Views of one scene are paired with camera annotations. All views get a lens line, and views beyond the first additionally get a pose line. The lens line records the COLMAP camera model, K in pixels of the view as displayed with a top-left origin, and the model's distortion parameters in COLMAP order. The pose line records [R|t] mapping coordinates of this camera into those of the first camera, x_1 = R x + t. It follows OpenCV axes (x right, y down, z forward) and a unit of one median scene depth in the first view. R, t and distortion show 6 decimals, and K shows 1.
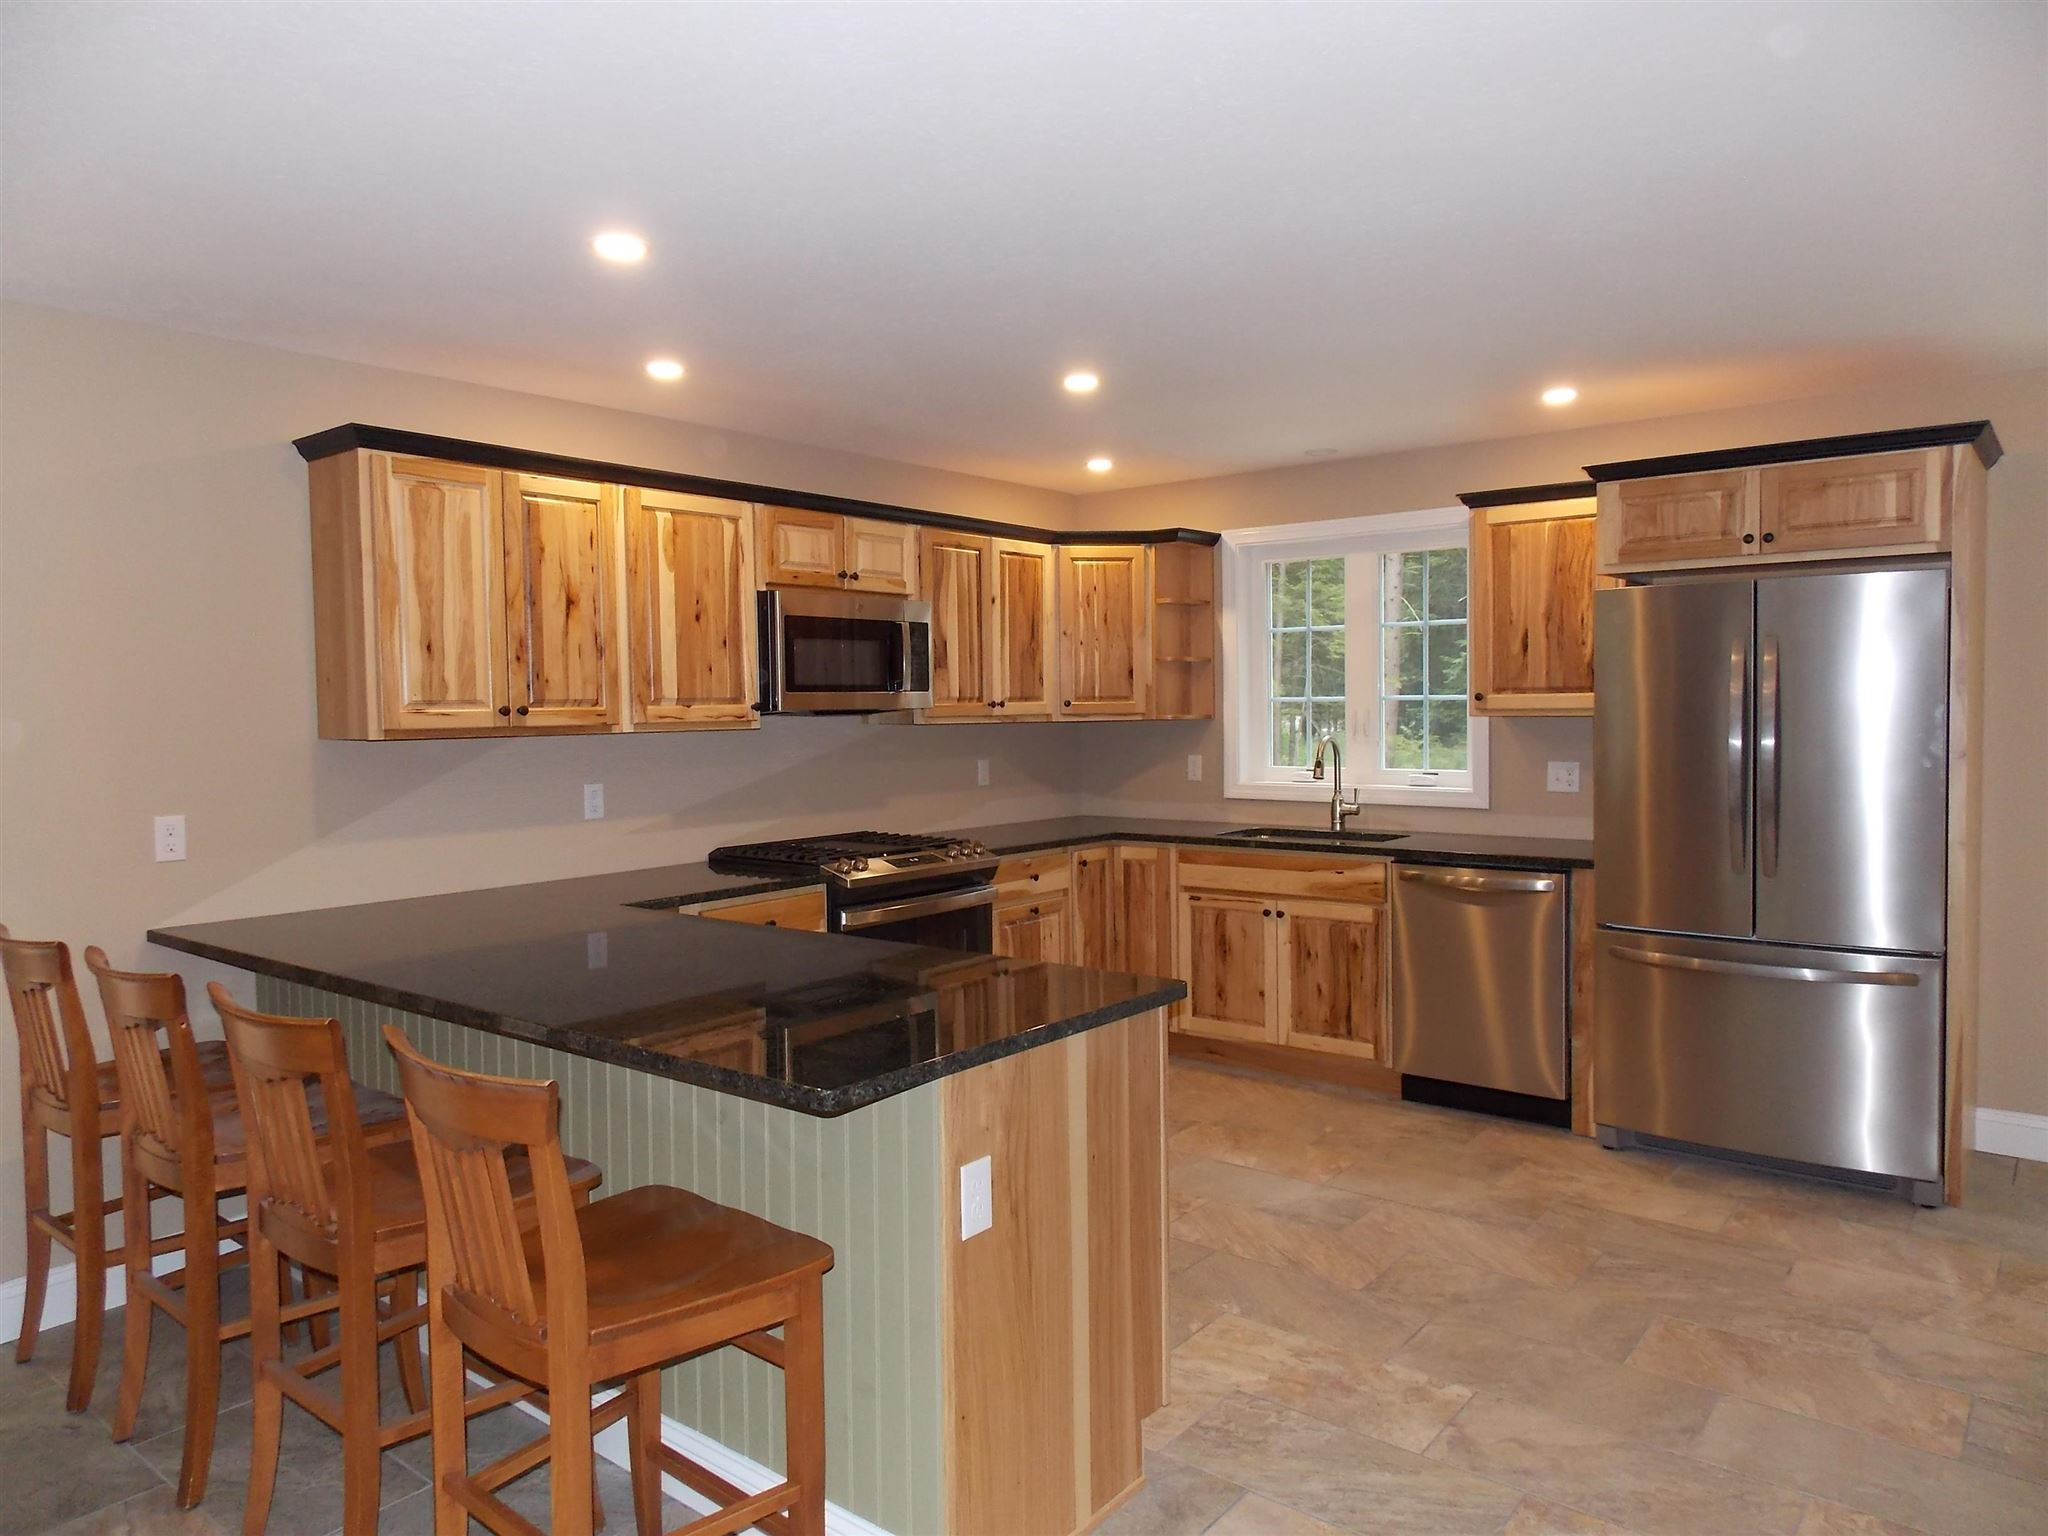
lens RADIAL K [[1359.3, 0, 1023.7], [0, 1359.3, 749.5], [0, 0, 1]] dist [0.018292, -0.015967]
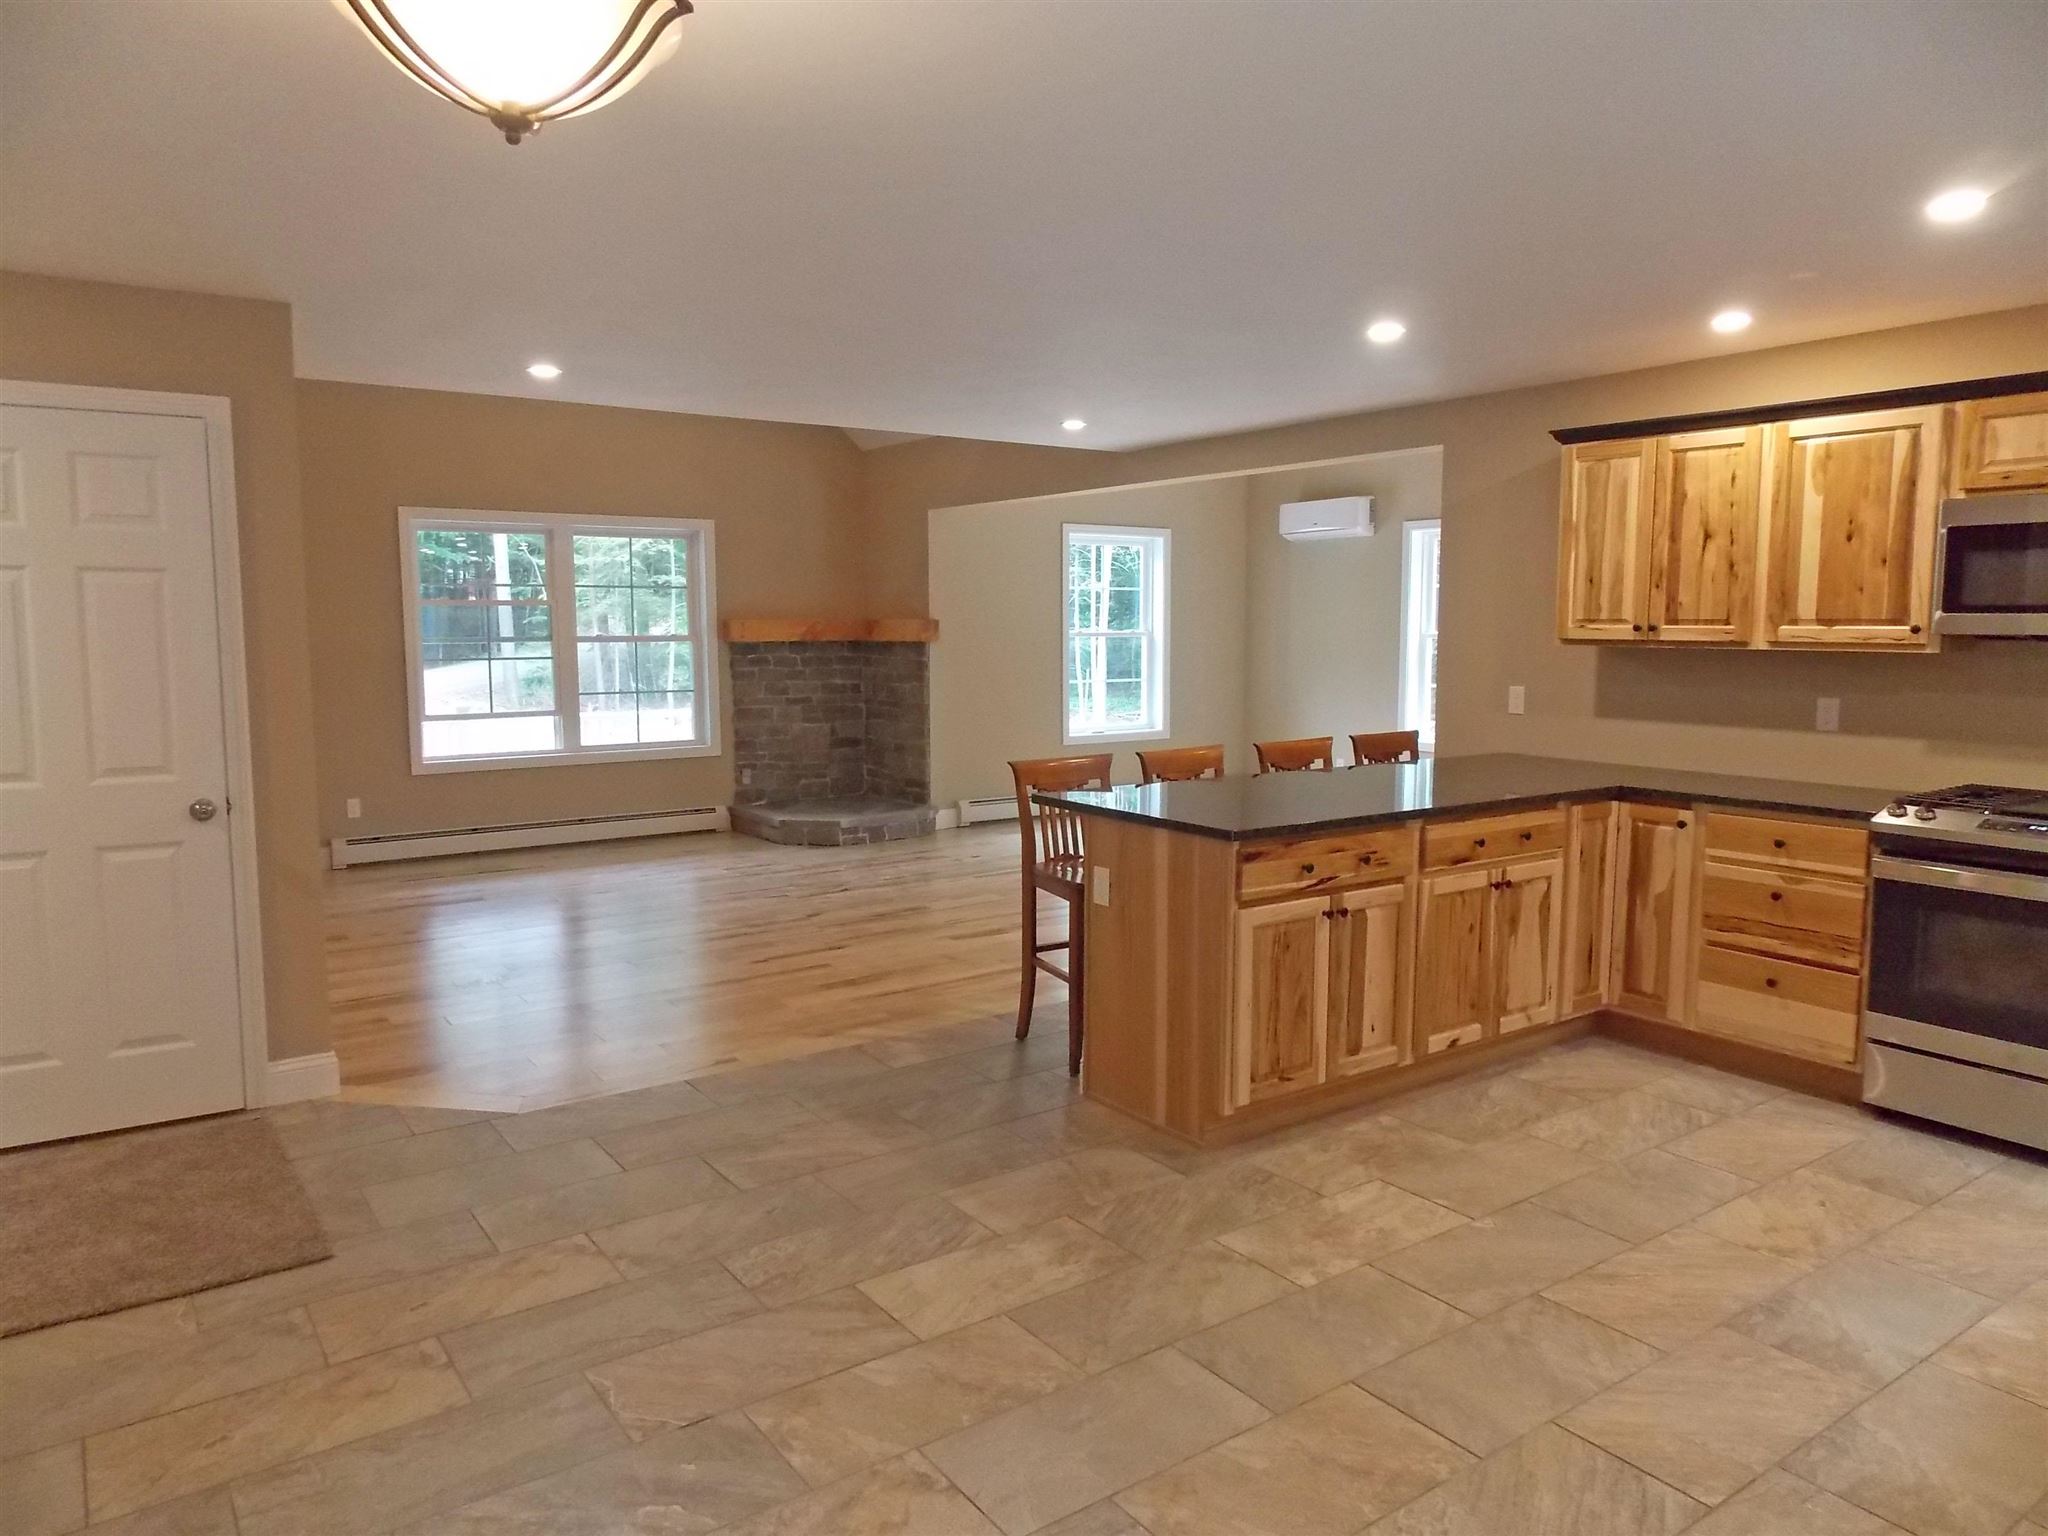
lens RADIAL K [[1365.0, 0, 1021.3], [0, 1365.0, 751.3], [0, 0, 1]] dist [0.015319, -0.002825]
pose [[-0.271048, 0.108056, -0.956481, 0.869906], [-0.032951, 0.992055, 0.121412, -0.042418], [0.962002, 0.064426, -0.265334, 0.665191]]
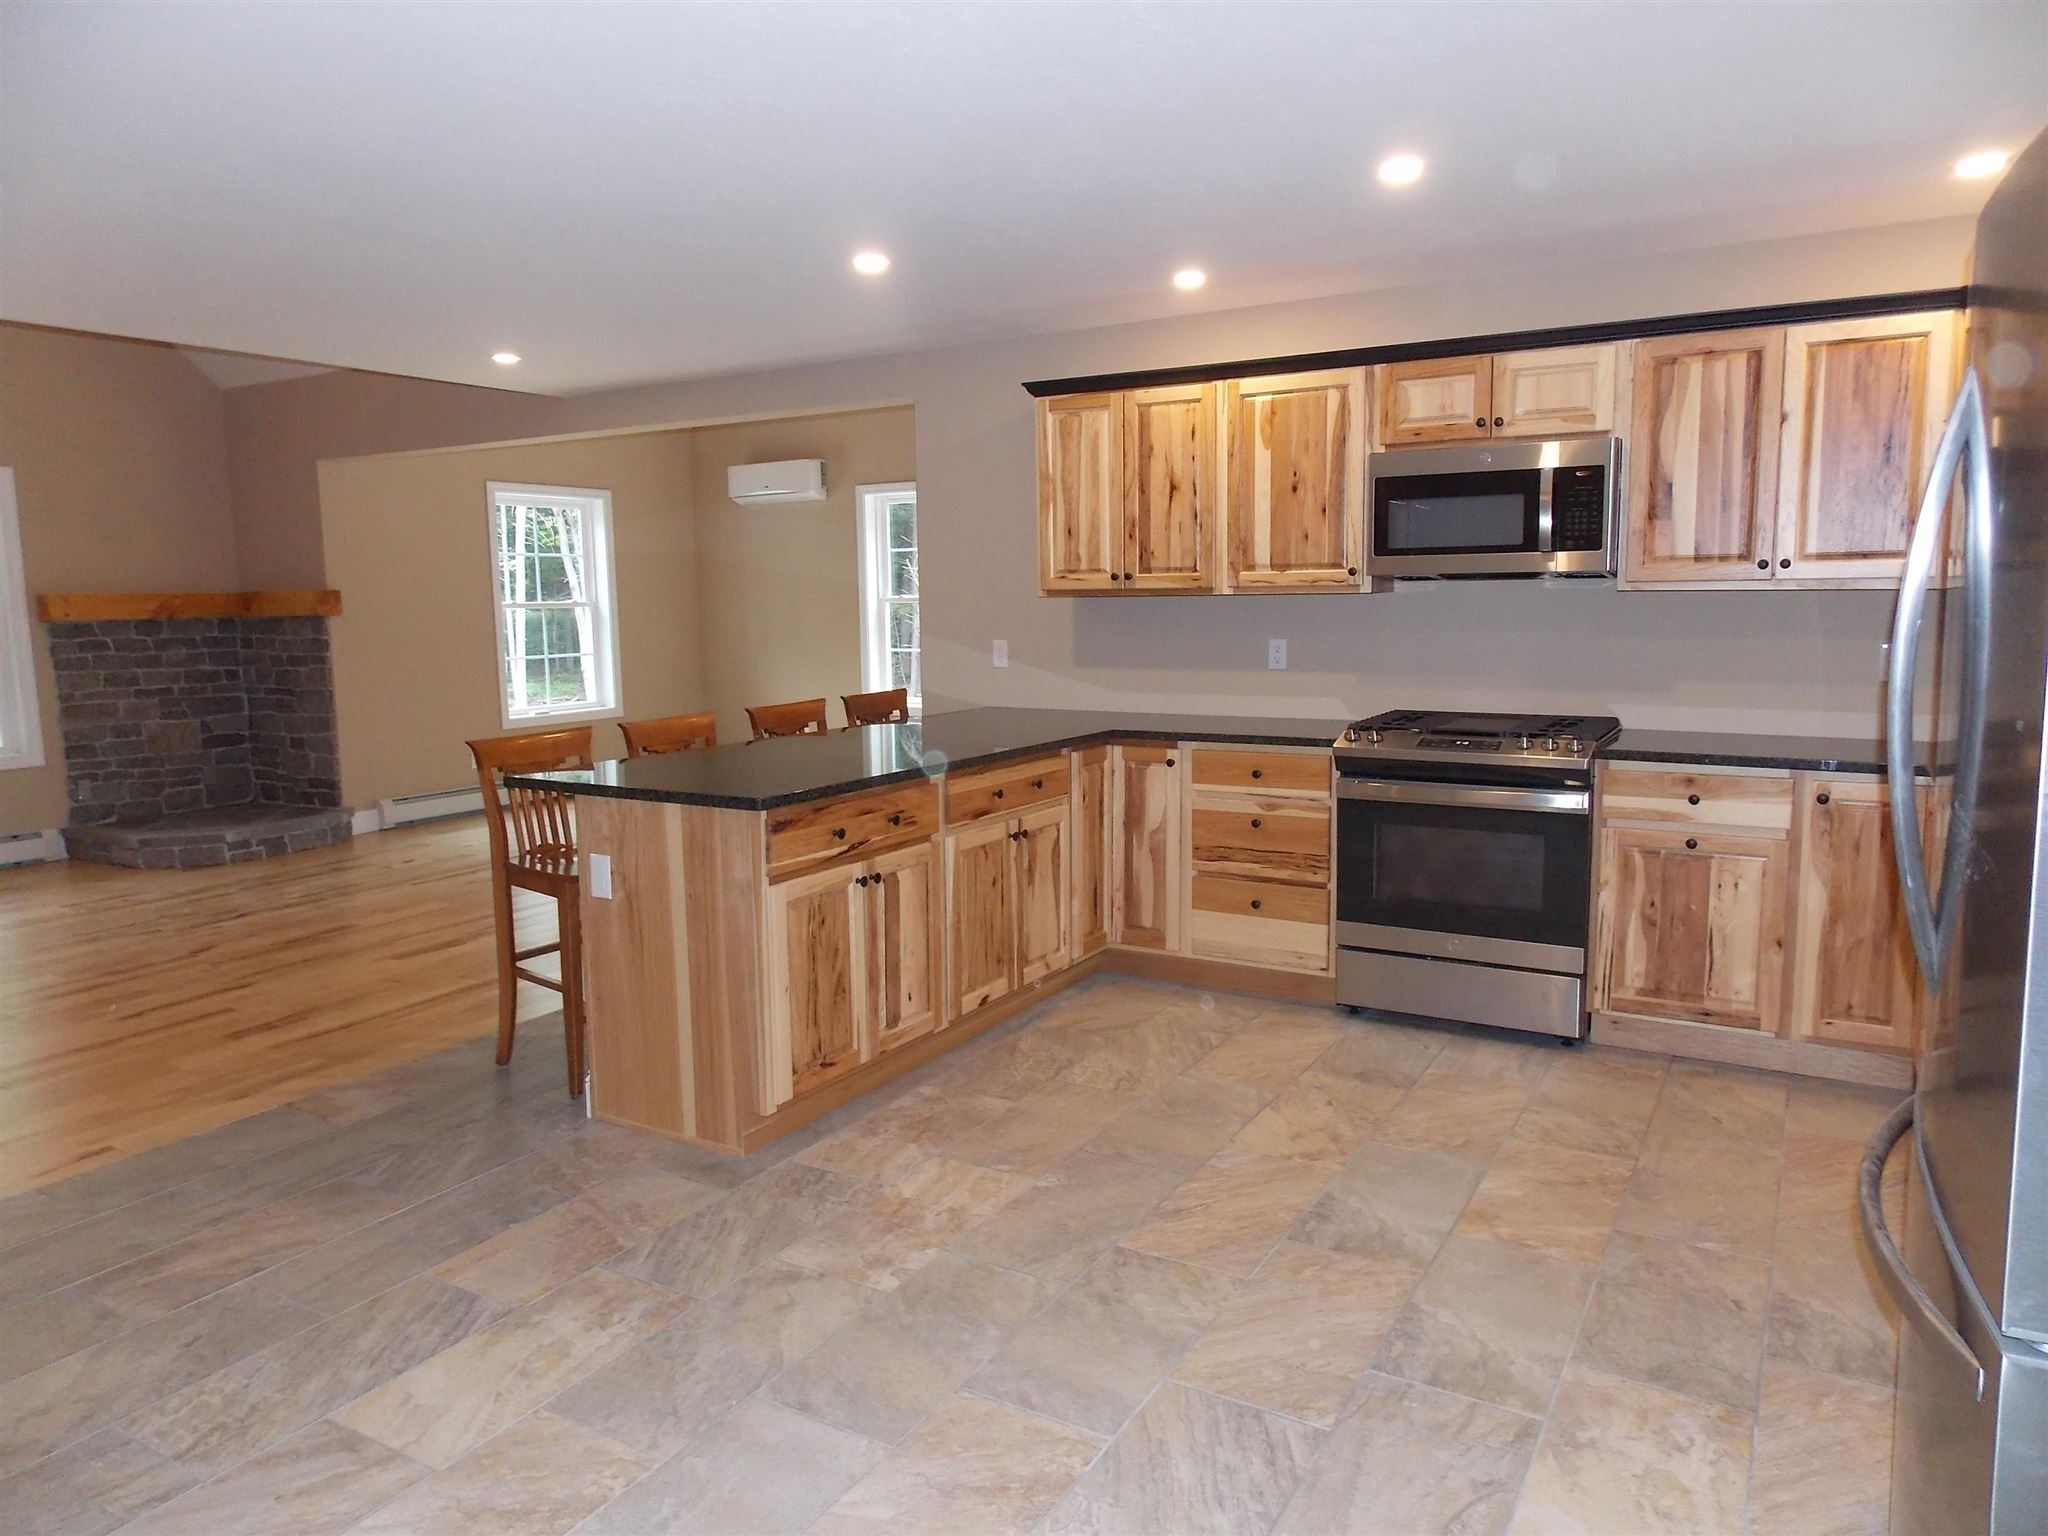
lens RADIAL K [[1365.0, 0, 1021.3], [0, 1365.0, 751.3], [0, 0, 1]] dist [0.015319, -0.002825]
pose [[0.136852, 0.127247, -0.982385, 0.792895], [-0.023509, 0.991853, 0.125198, -0.020057], [0.990312, 0.005962, 0.138729, 0.610204]]
